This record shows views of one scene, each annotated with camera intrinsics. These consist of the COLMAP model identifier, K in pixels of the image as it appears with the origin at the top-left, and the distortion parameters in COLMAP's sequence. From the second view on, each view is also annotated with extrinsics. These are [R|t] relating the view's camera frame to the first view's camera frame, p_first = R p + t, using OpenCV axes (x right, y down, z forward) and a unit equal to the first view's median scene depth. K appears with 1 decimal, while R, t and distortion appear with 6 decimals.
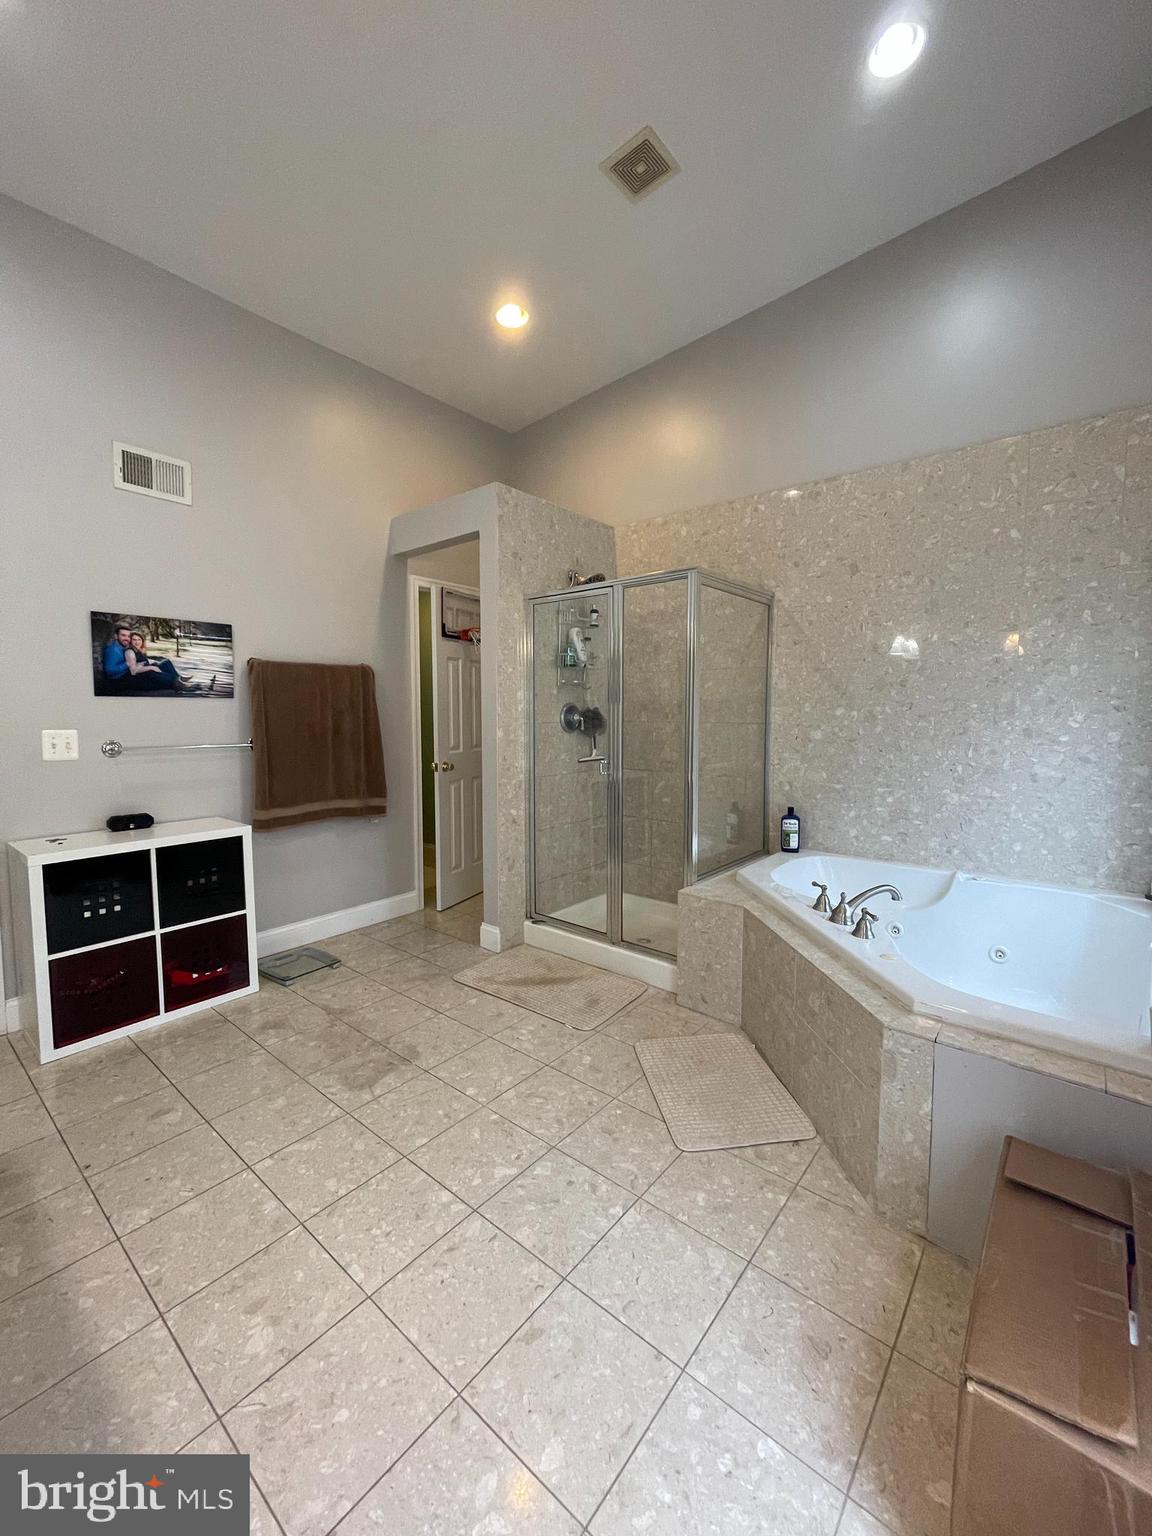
lens RADIAL K [[620.8, 0, 579.8], [0, 620.8, 761.4], [0, 0, 1]] dist [-0.003298, 0.000806]
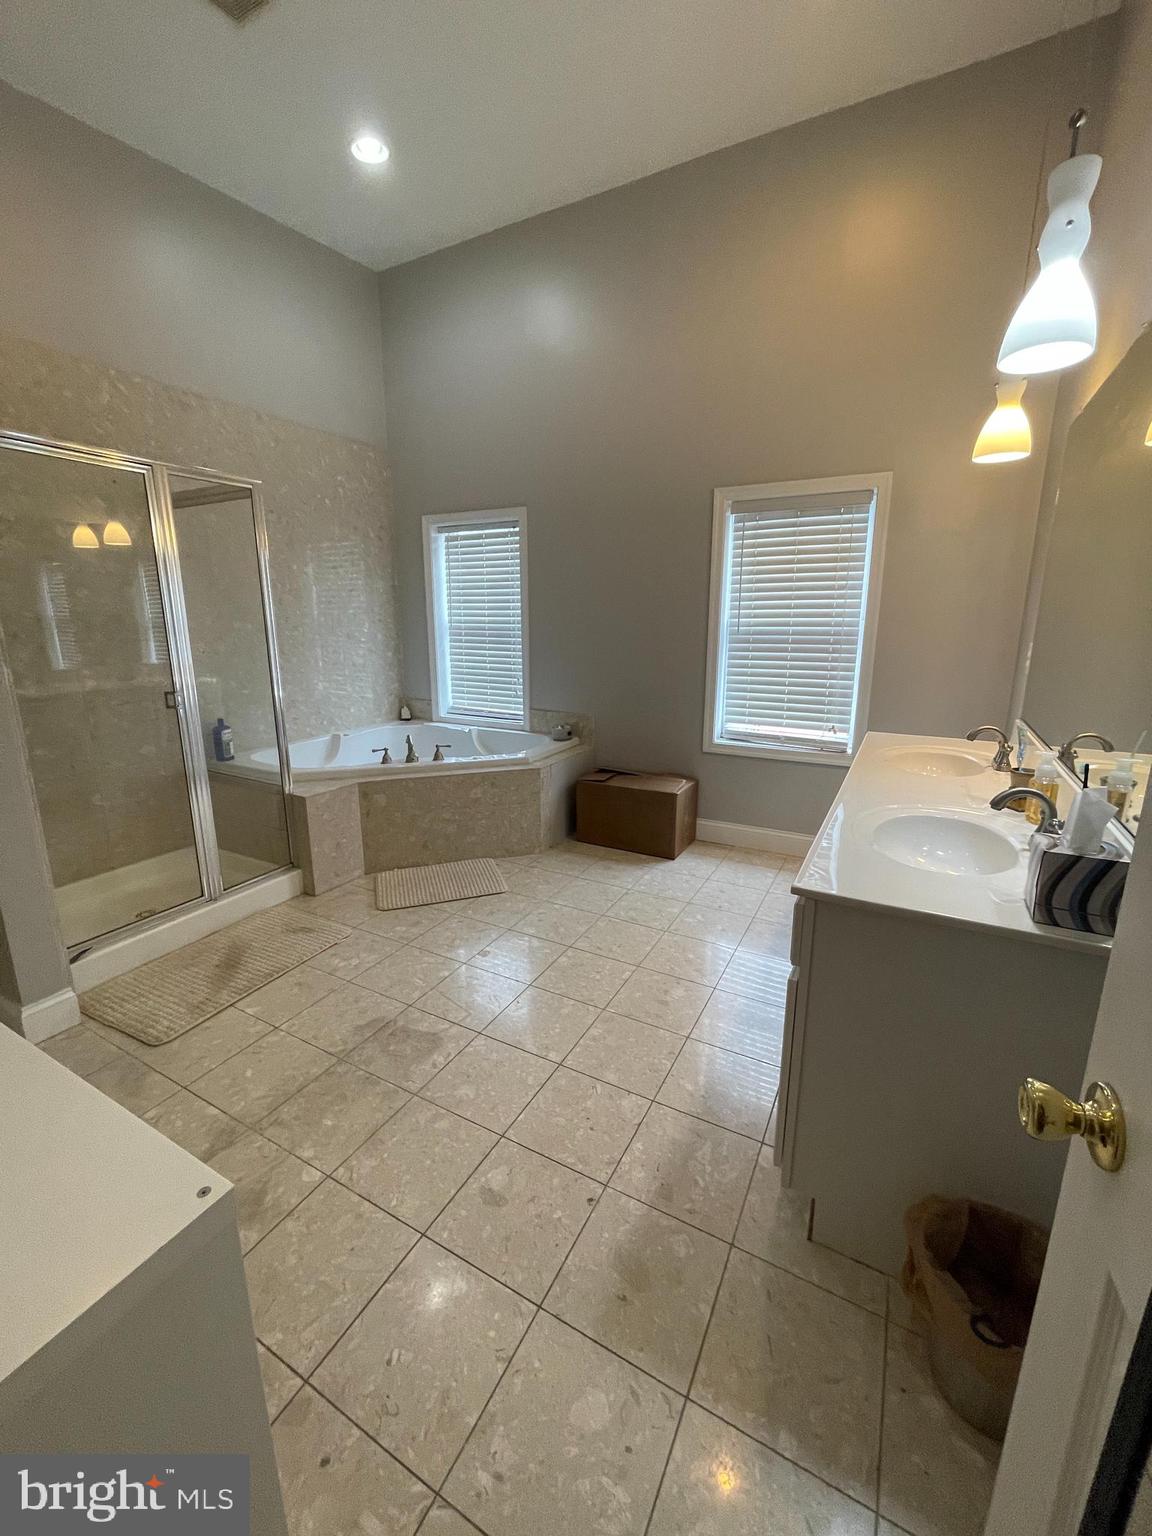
lens RADIAL K [[620.8, 0, 575.6], [0, 620.8, 764.6], [0, 0, 1]] dist [-0.003298, 0.000806]
pose [[-0.195955, -0.232265, 0.952709, -1.107045], [0.077533, 0.964833, 0.251168, -0.093730], [-0.977543, 0.123084, -0.171056, 0.833357]]
